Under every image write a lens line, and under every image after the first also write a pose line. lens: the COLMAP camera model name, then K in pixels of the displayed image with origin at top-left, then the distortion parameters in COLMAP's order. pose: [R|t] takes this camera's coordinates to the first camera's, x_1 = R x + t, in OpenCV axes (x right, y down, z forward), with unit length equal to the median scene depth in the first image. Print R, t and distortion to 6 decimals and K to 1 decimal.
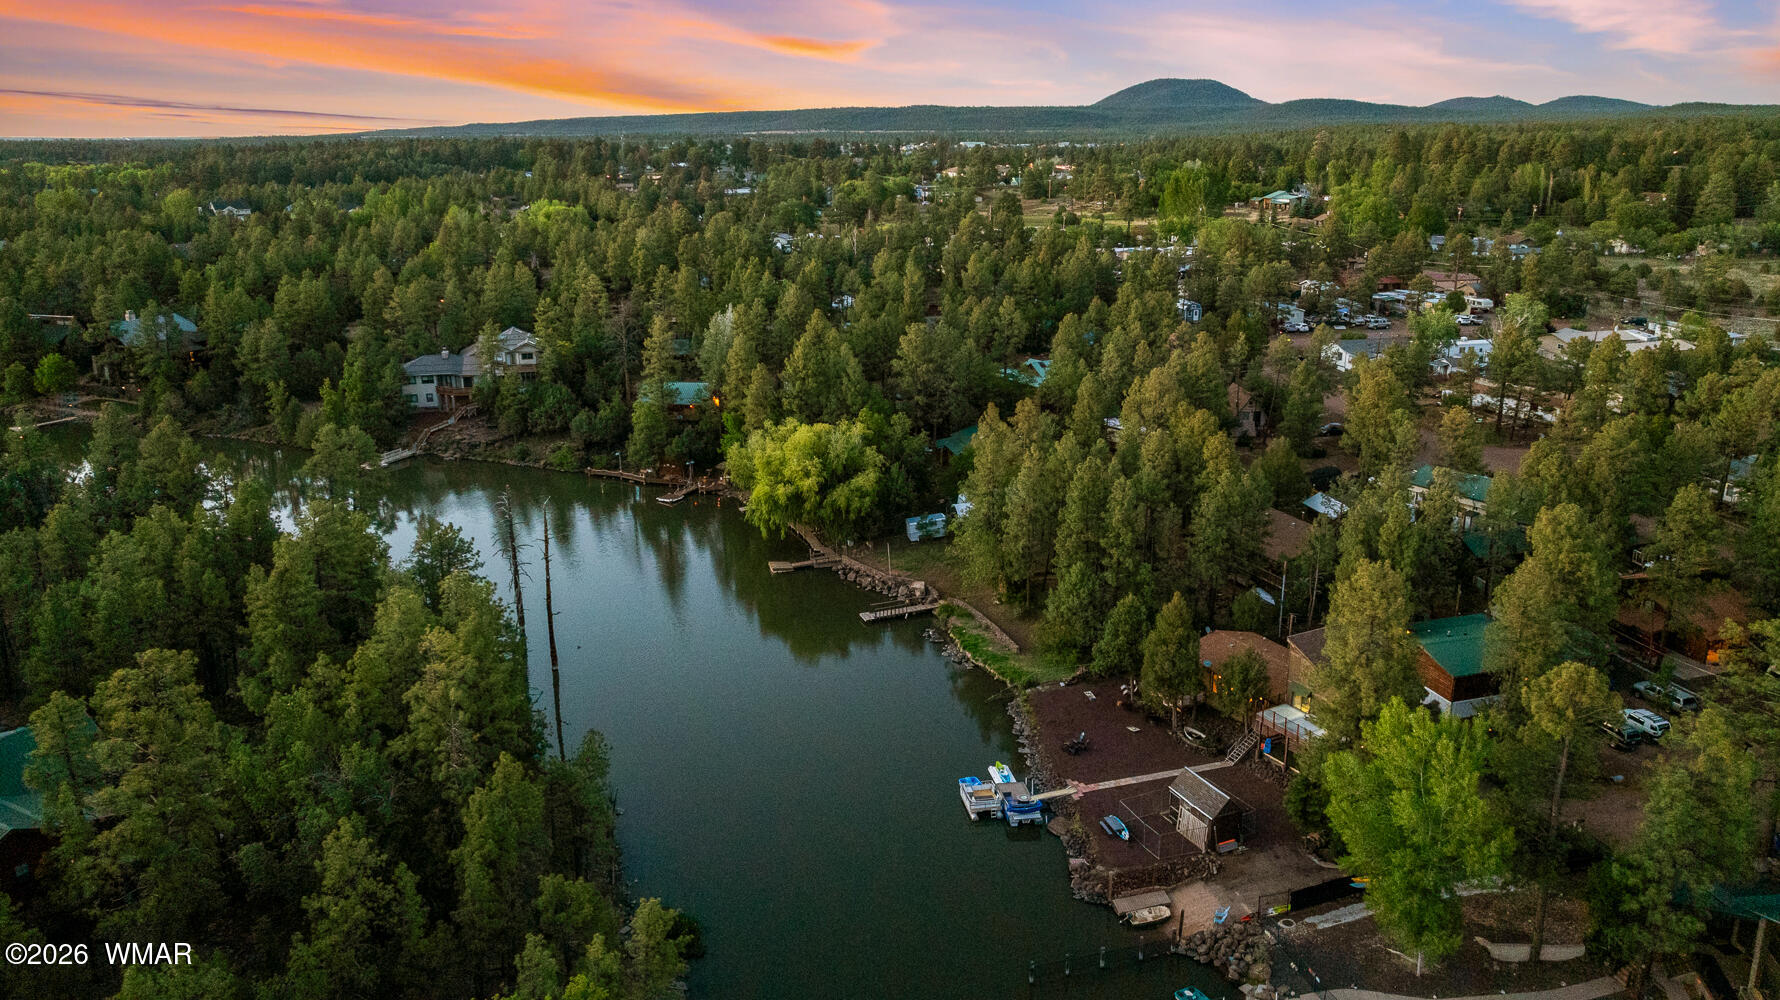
lens RADIAL K [[1269.3, 0, 888.1], [0, 1269.3, 493.8], [0, 0, 1]] dist [-0.021255, -0.000098]
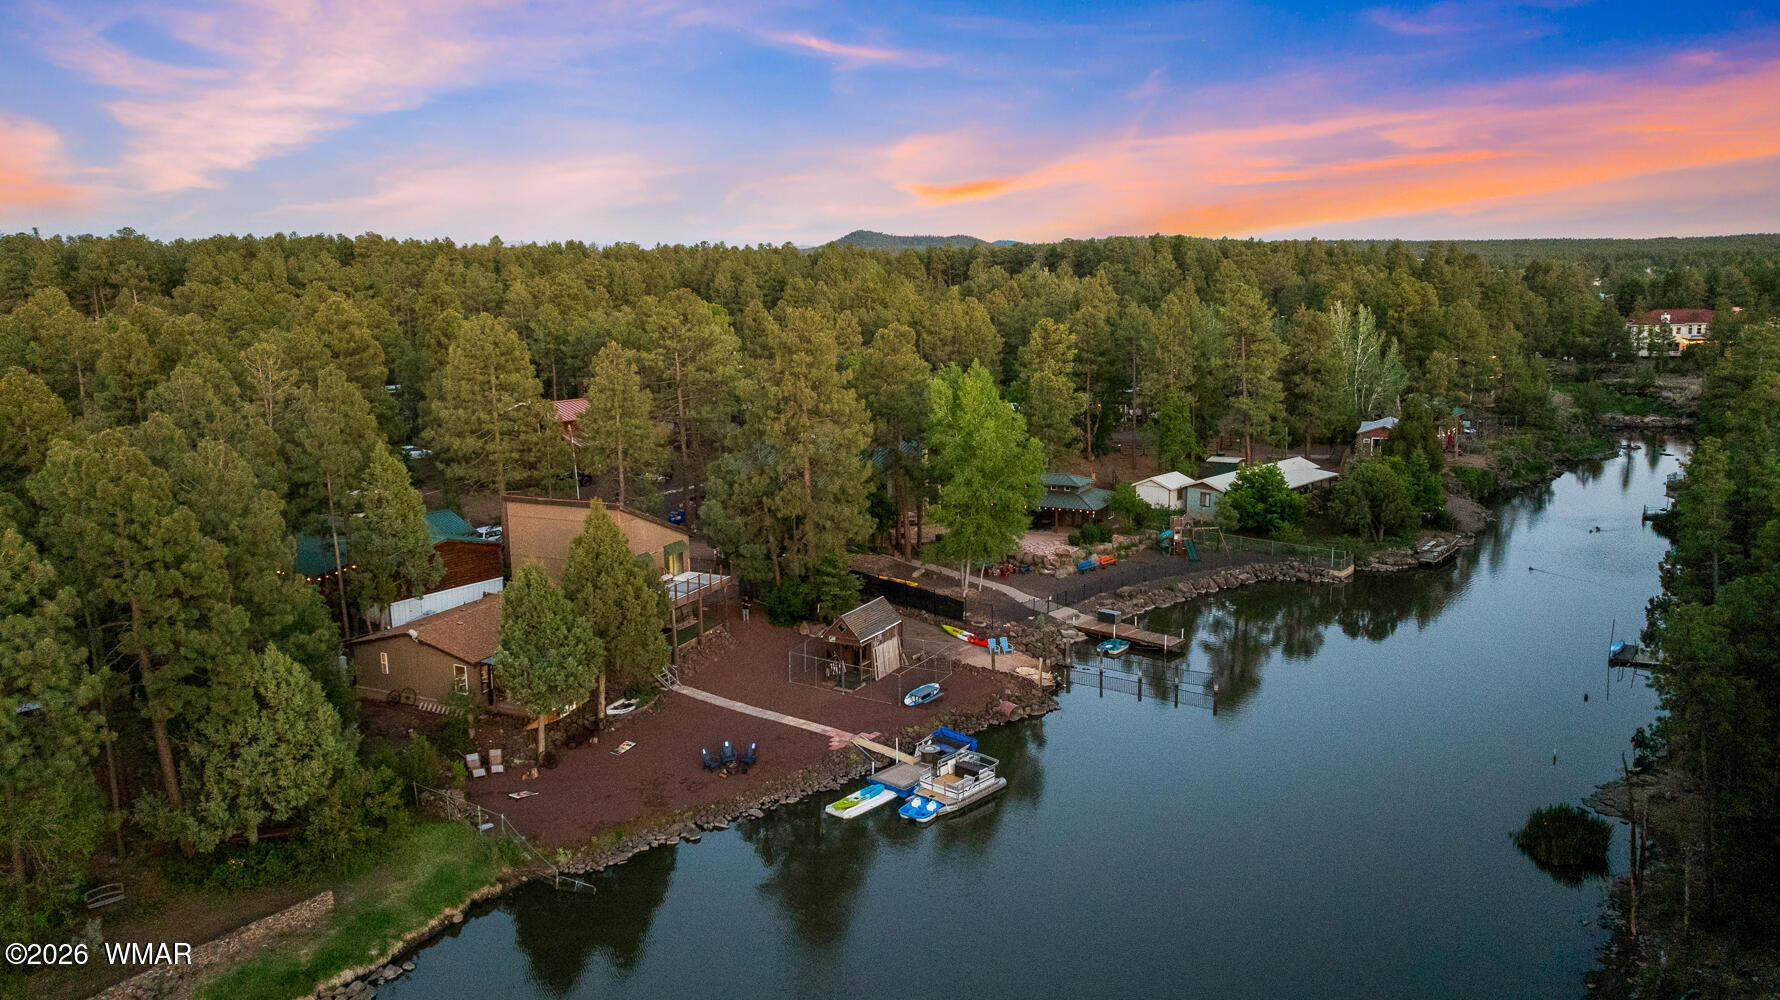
lens RADIAL K [[1269.3, 0, 888.1], [0, 1269.3, 493.8], [0, 0, 1]] dist [-0.021255, -0.000098]
pose [[-0.603755, -0.124132, 0.787446, -0.276236], [0.239549, 0.913896, 0.327735, -0.075019], [-0.760326, 0.386504, -0.522034, 0.940780]]
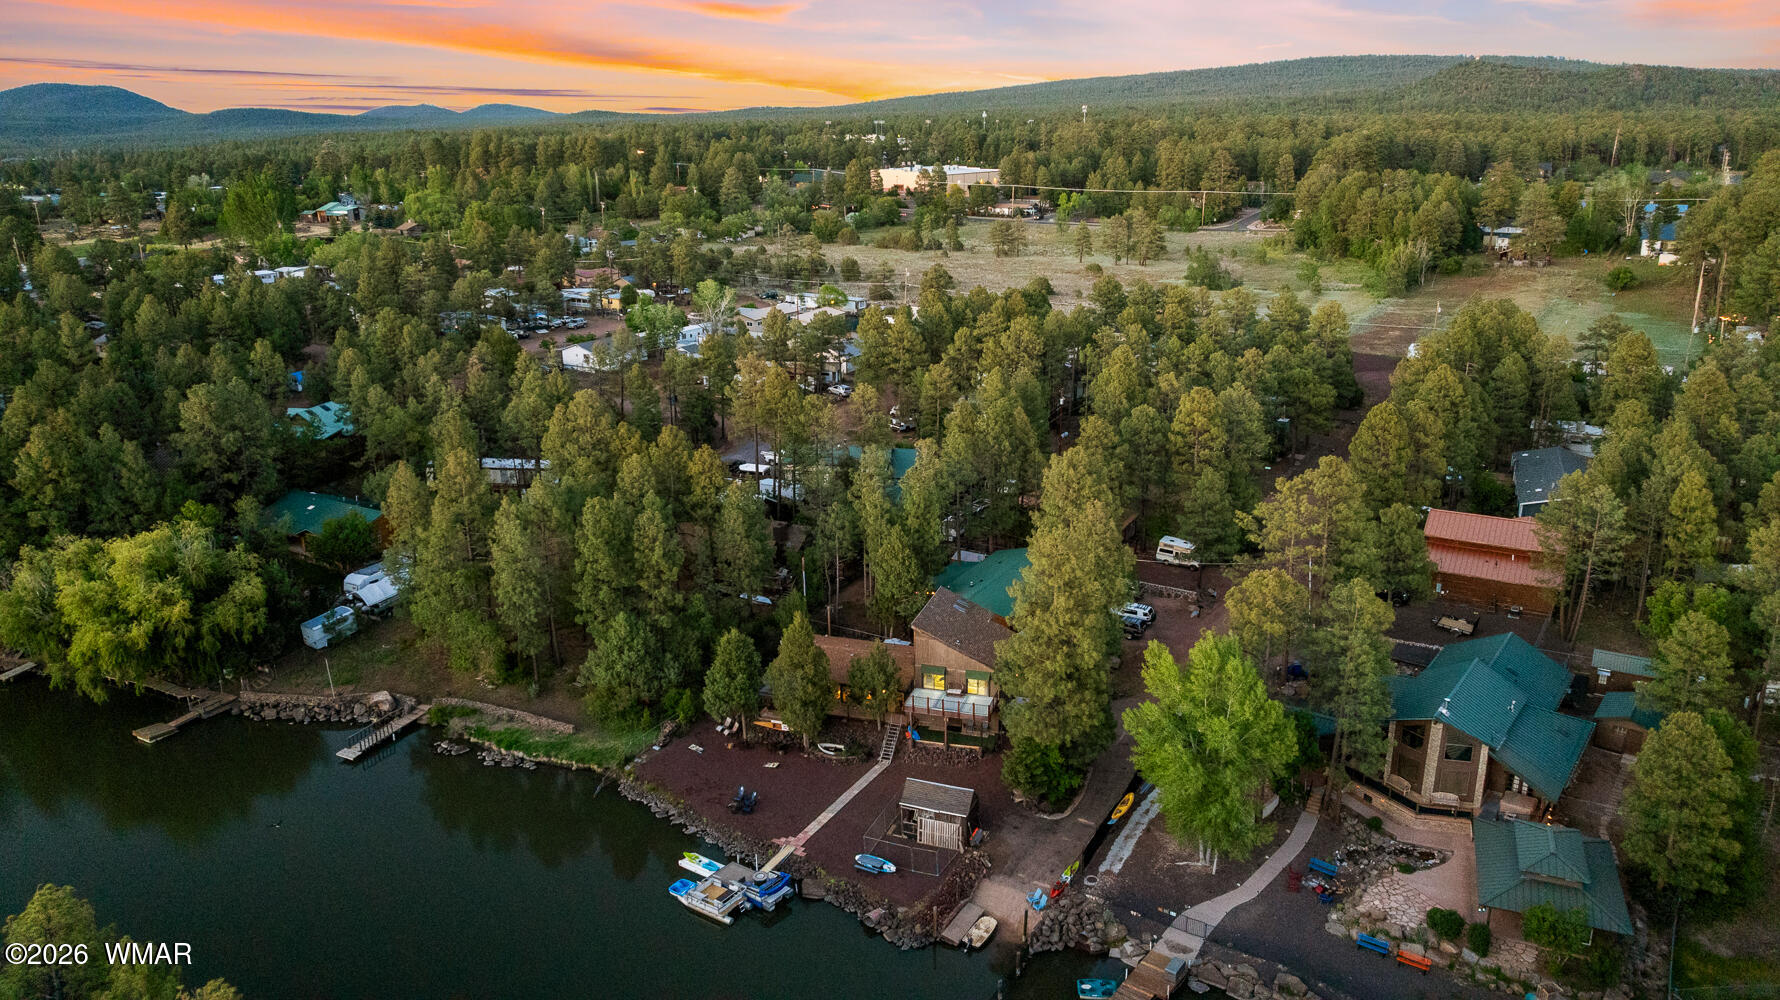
lens RADIAL K [[1250.5, 0, 893.0], [0, 1250.5, 472.6], [0, 0, 1]] dist [-0.021196, 0.000016]
pose [[0.714537, -0.189858, 0.673343, -0.261705], [0.201558, 0.977529, 0.061738, -0.053422], [-0.669934, 0.091603, 0.736748, 0.188119]]
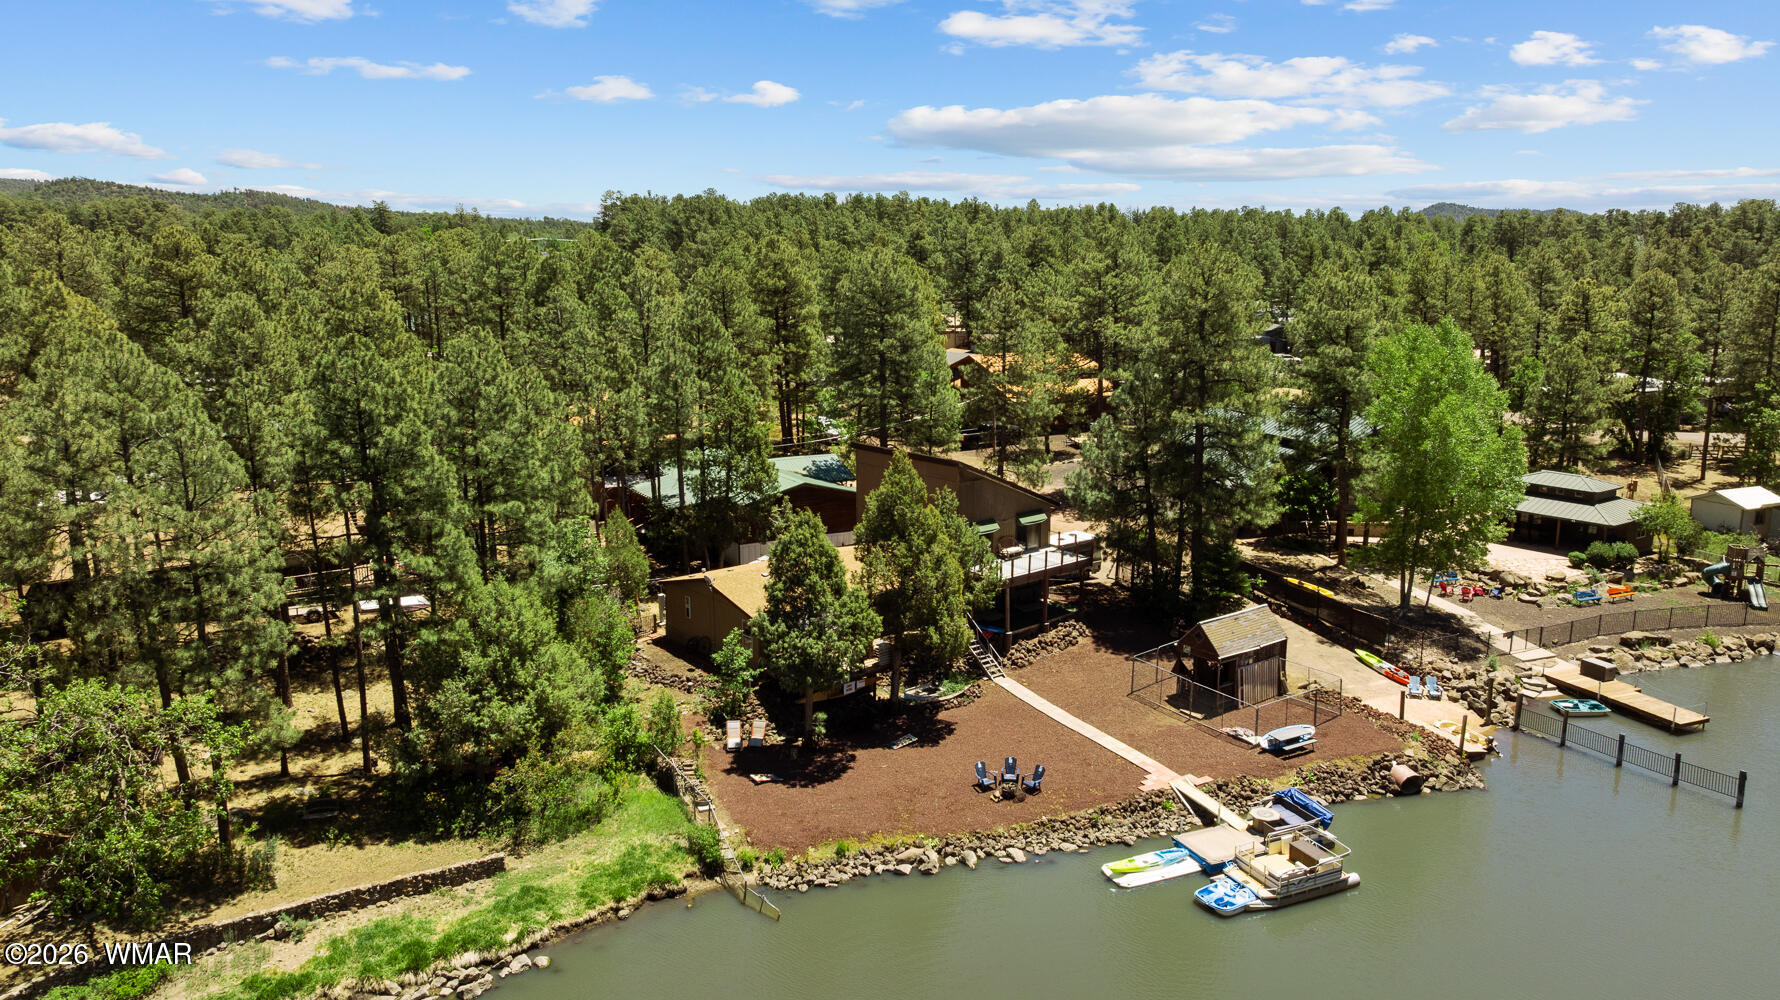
lens RADIAL K [[1250.5, 0, 893.0], [0, 1250.5, 472.6], [0, 0, 1]] dist [-0.021196, 0.000016]
pose [[-0.216879, -0.168334, 0.961575, -0.224433], [0.274104, 0.934892, 0.225486, -0.027603], [-0.936926, 0.312475, -0.156618, 0.841898]]
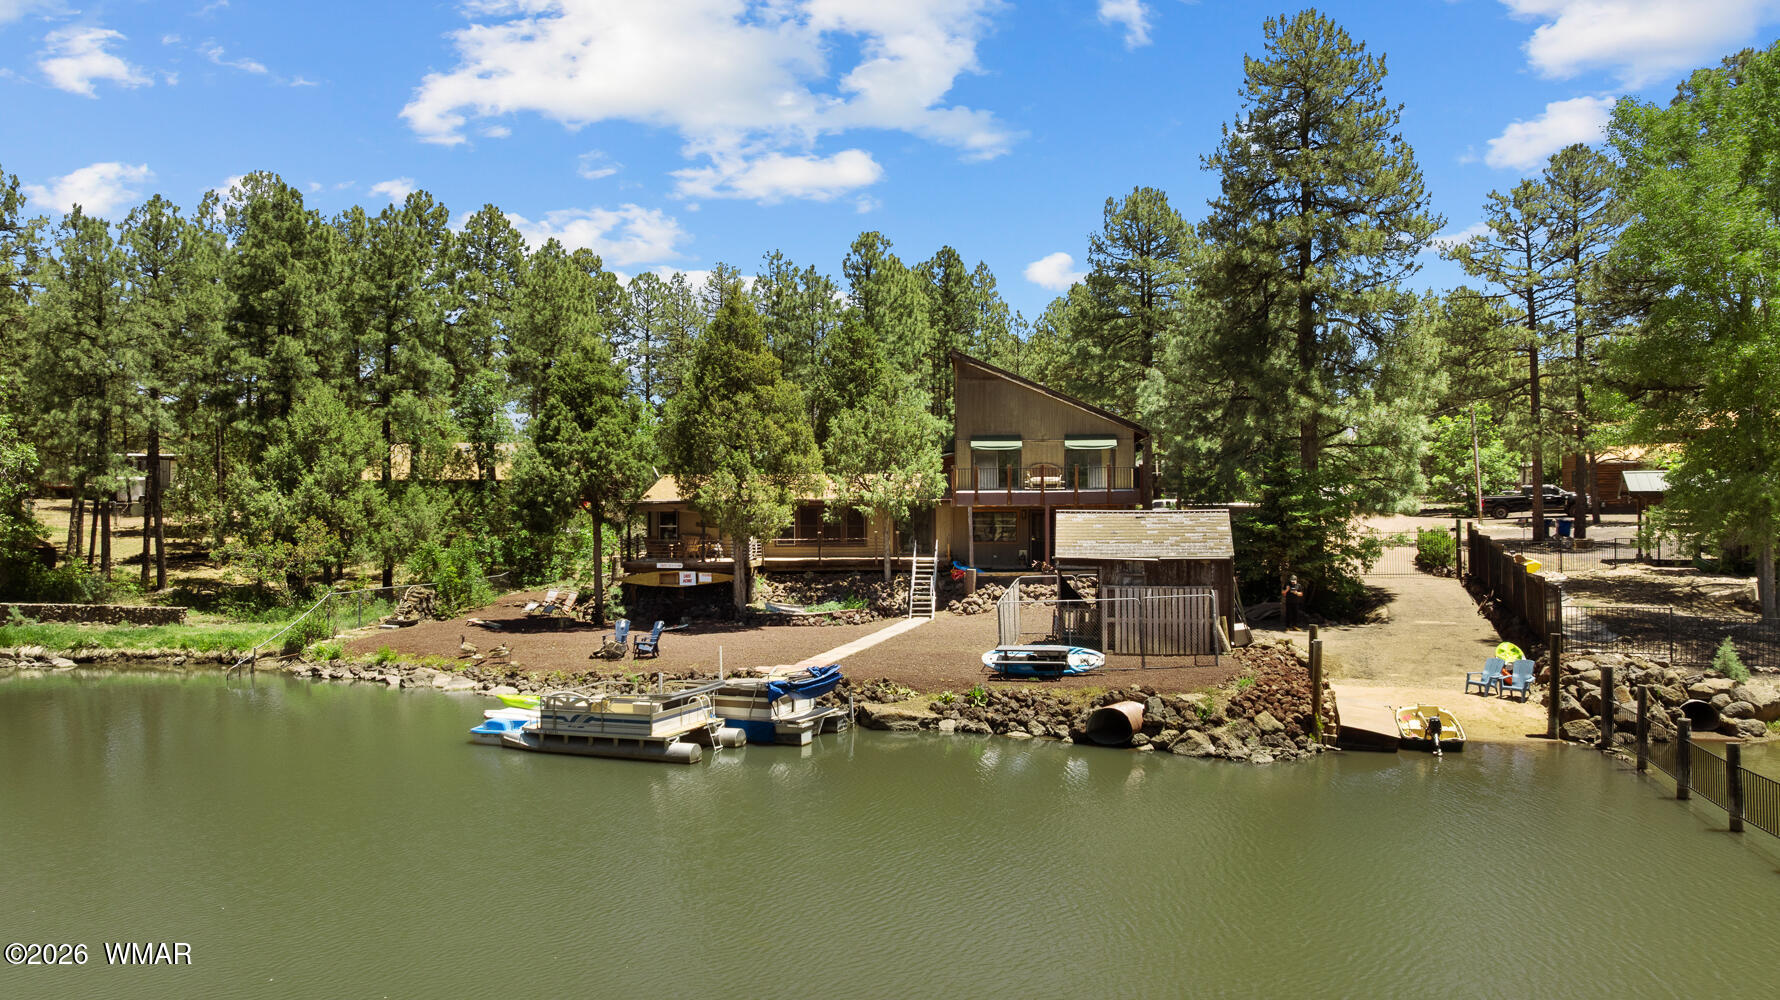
lens RADIAL K [[1299.1, 0, 890.0], [0, 1299.1, 500.0], [0, 0, 1]] dist [-0.024039, -0.001659]
pose [[0.529928, 0.007730, 0.848007, -0.103296], [0.234105, 0.959769, -0.155044, 0.182598], [-0.815090, 0.280685, 0.506799, 0.572529]]
